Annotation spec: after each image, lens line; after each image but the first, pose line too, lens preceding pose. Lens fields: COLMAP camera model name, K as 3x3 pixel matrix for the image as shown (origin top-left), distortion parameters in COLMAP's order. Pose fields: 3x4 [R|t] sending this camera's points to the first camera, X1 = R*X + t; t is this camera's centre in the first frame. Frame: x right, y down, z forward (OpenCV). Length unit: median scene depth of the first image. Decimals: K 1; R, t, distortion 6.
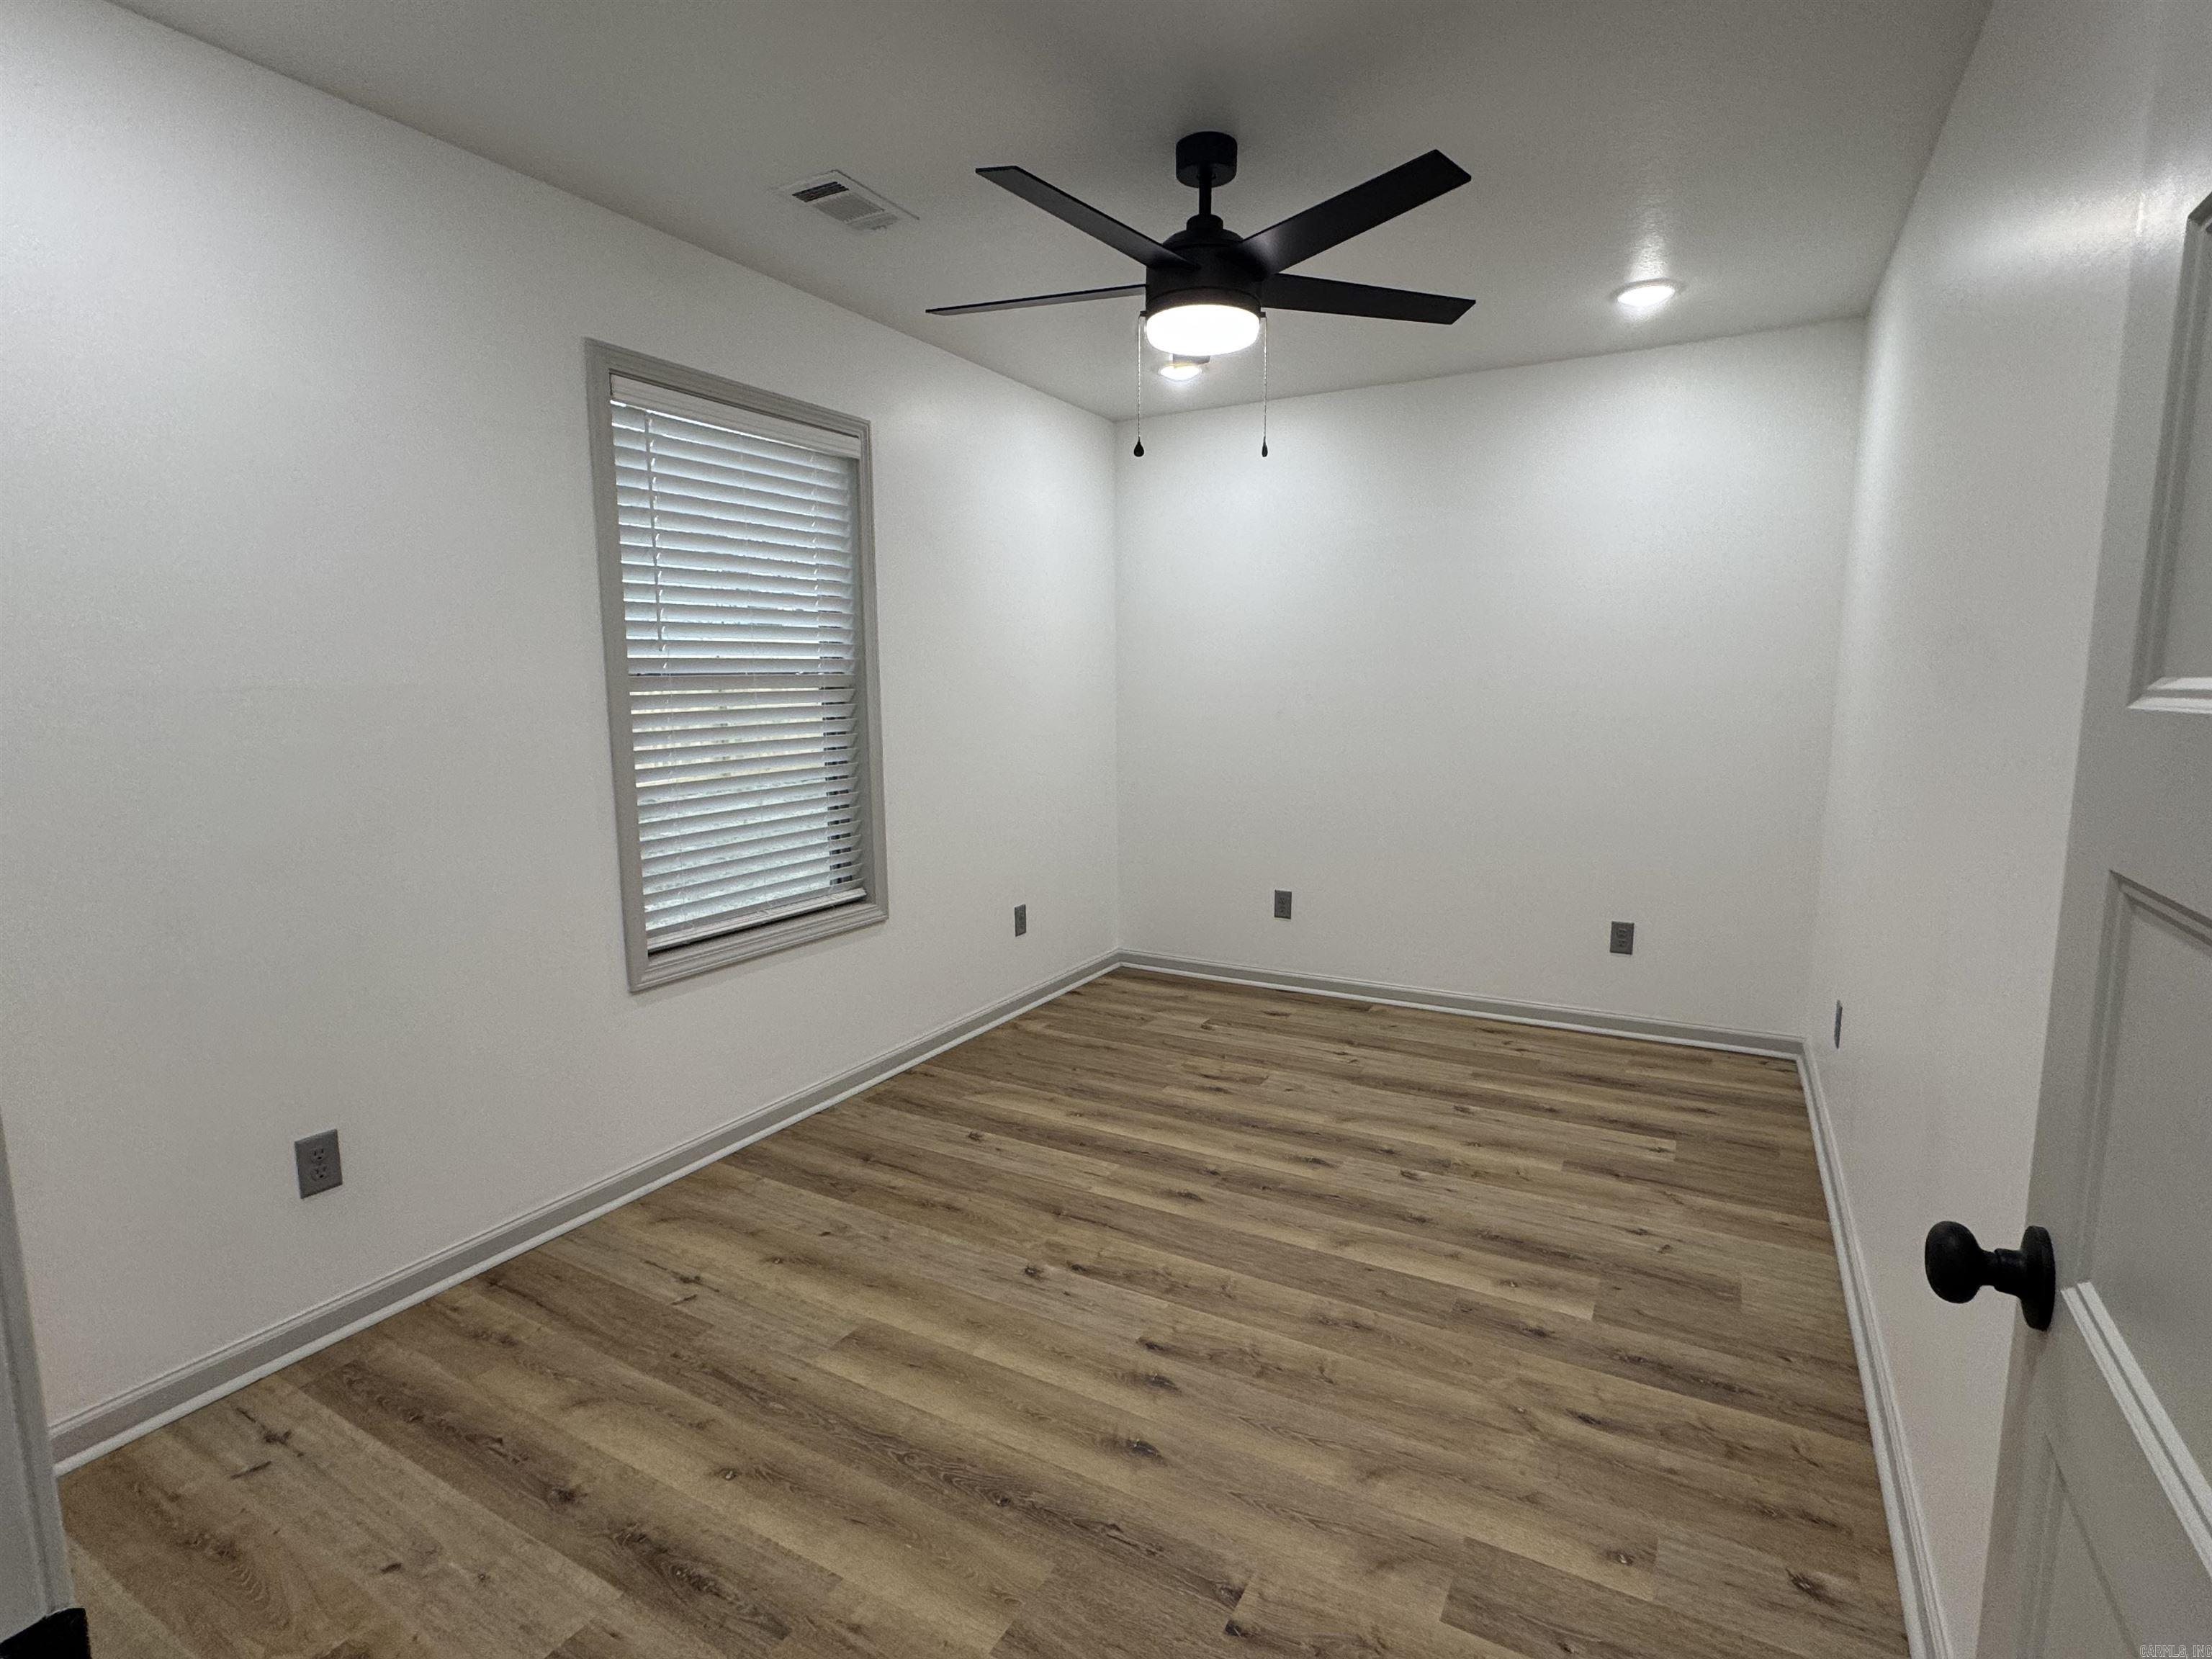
lens RADIAL K [[1095.2, 0, 1118.2], [0, 1095.2, 826.1], [0, 0, 1]] dist [0.000576, 0.000061]
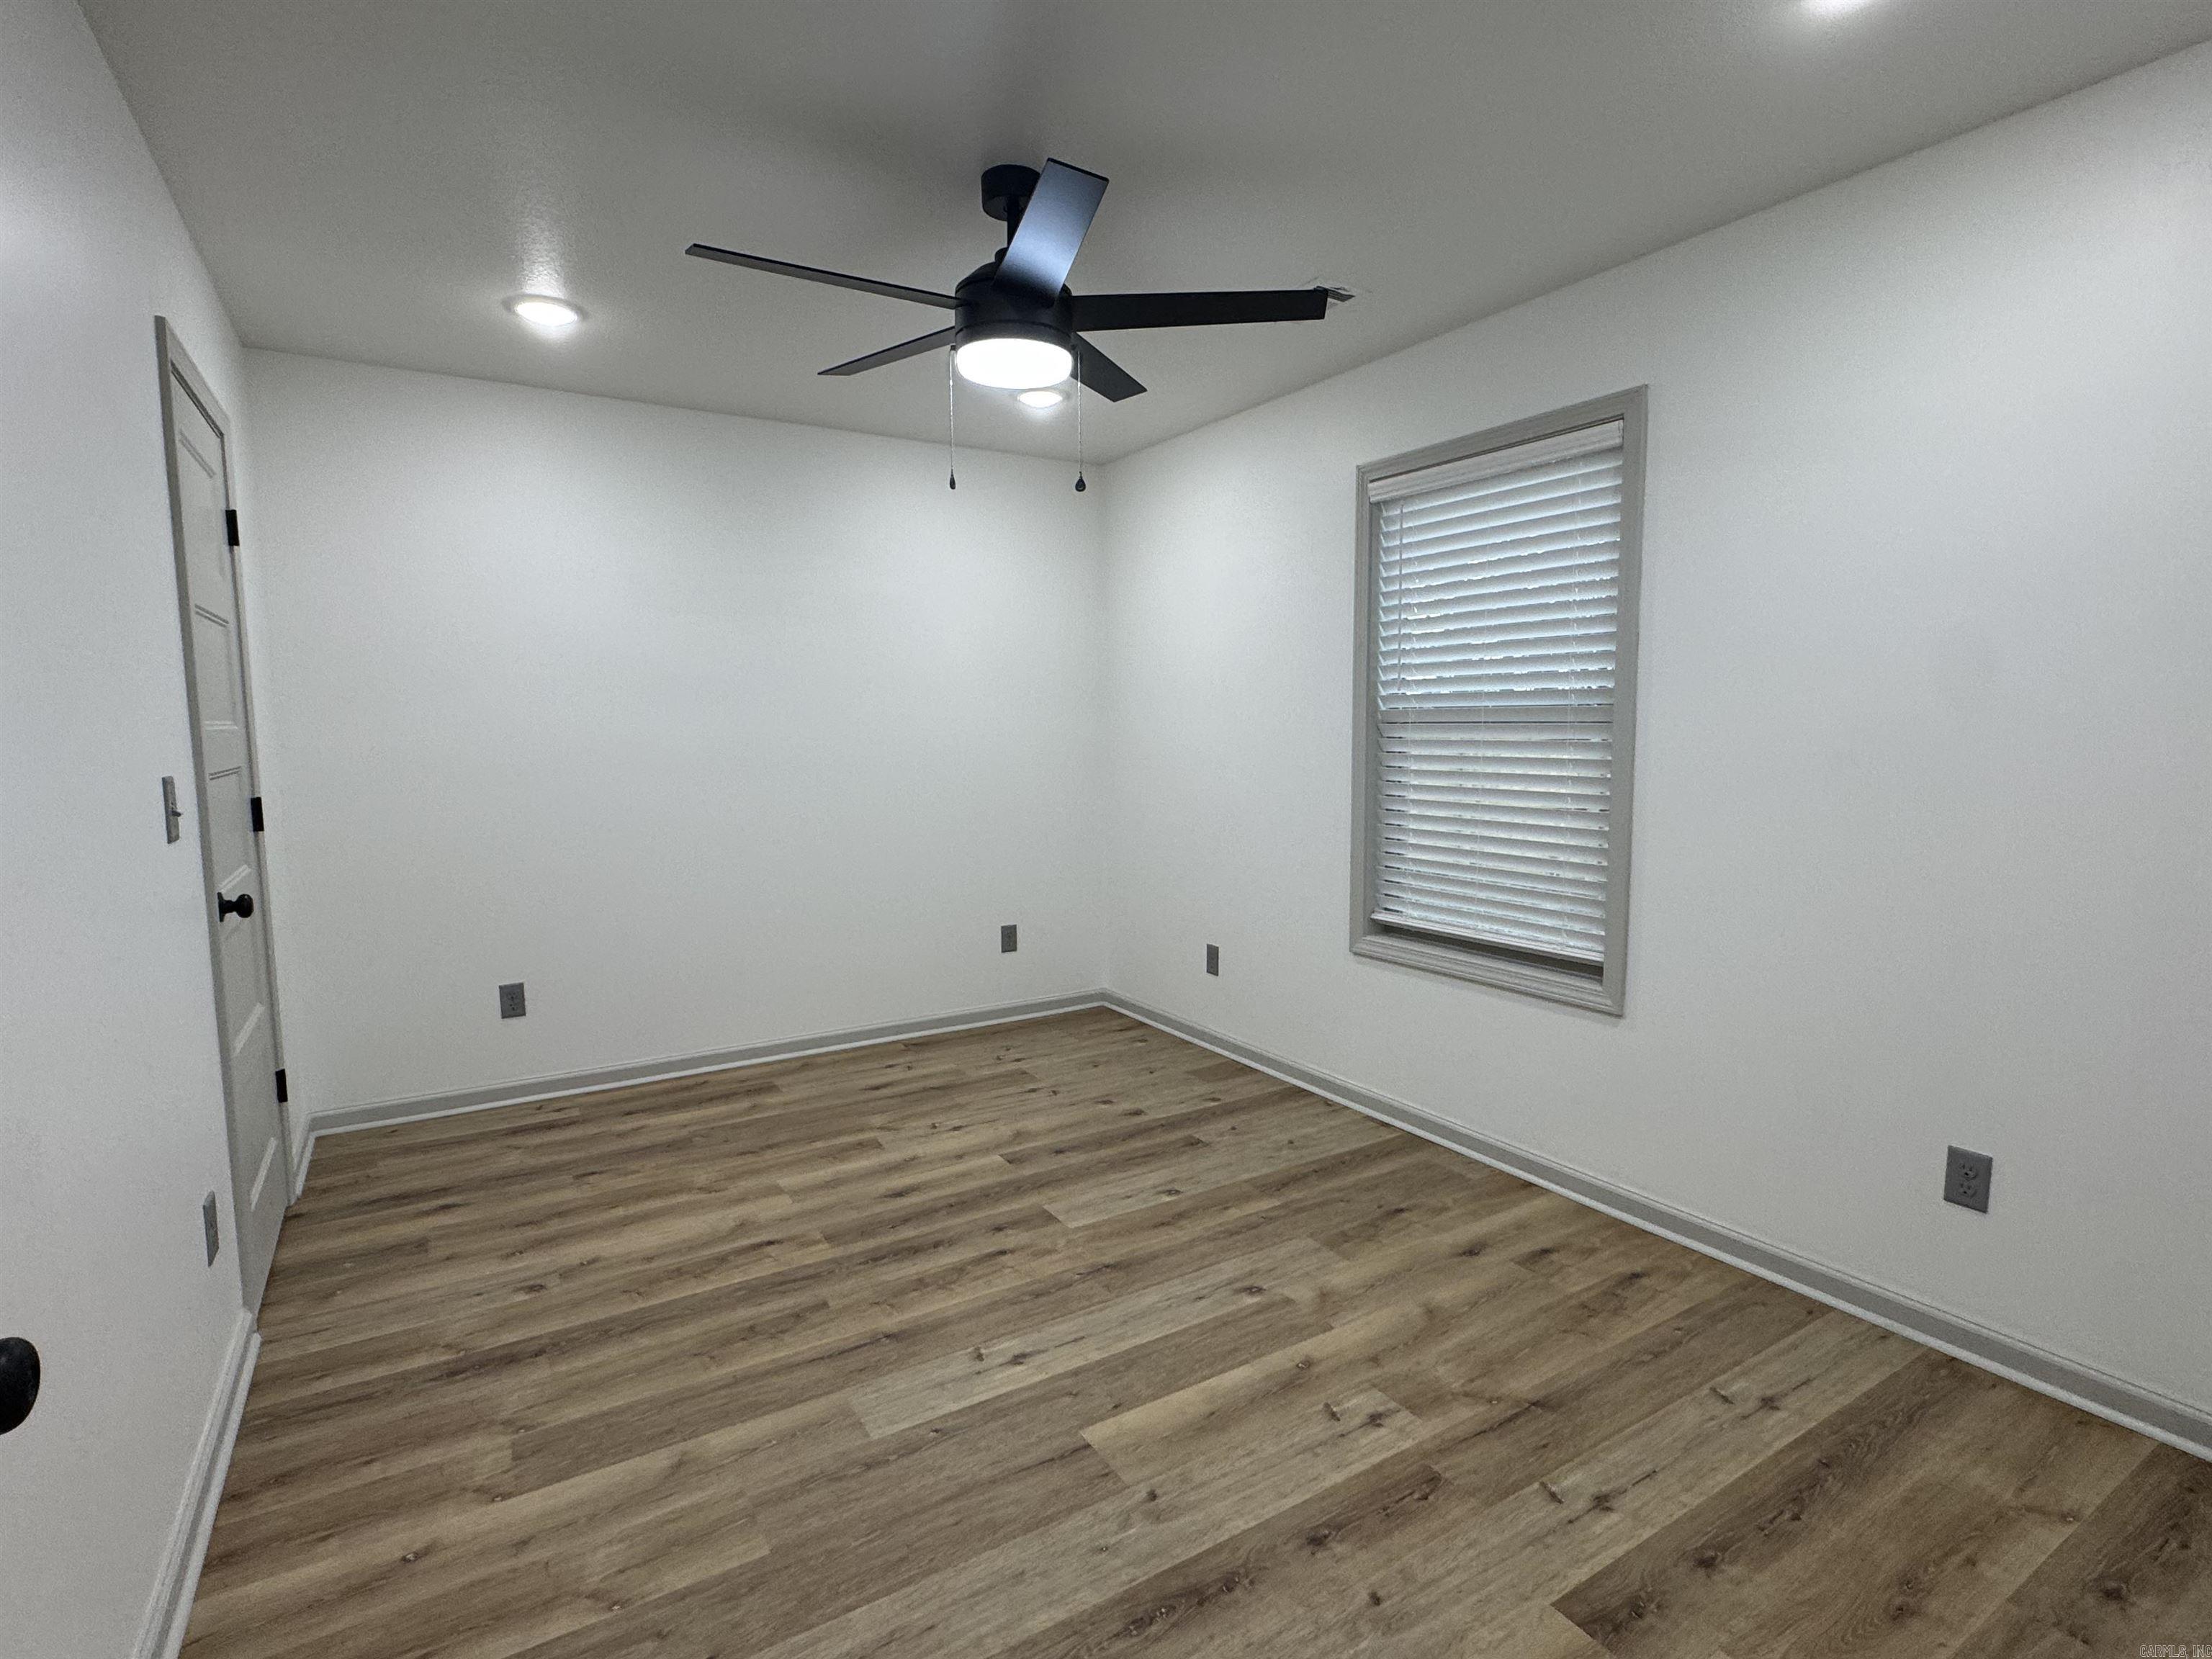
lens RADIAL K [[1095.2, 0, 1118.2], [0, 1095.2, 826.1], [0, 0, 1]] dist [0.000576, 0.000061]
pose [[-0.475182, 0.095568, -0.874682, 0.808554], [-0.111007, 0.979630, 0.167341, -0.215037], [0.872857, 0.176613, -0.454894, 1.474989]]
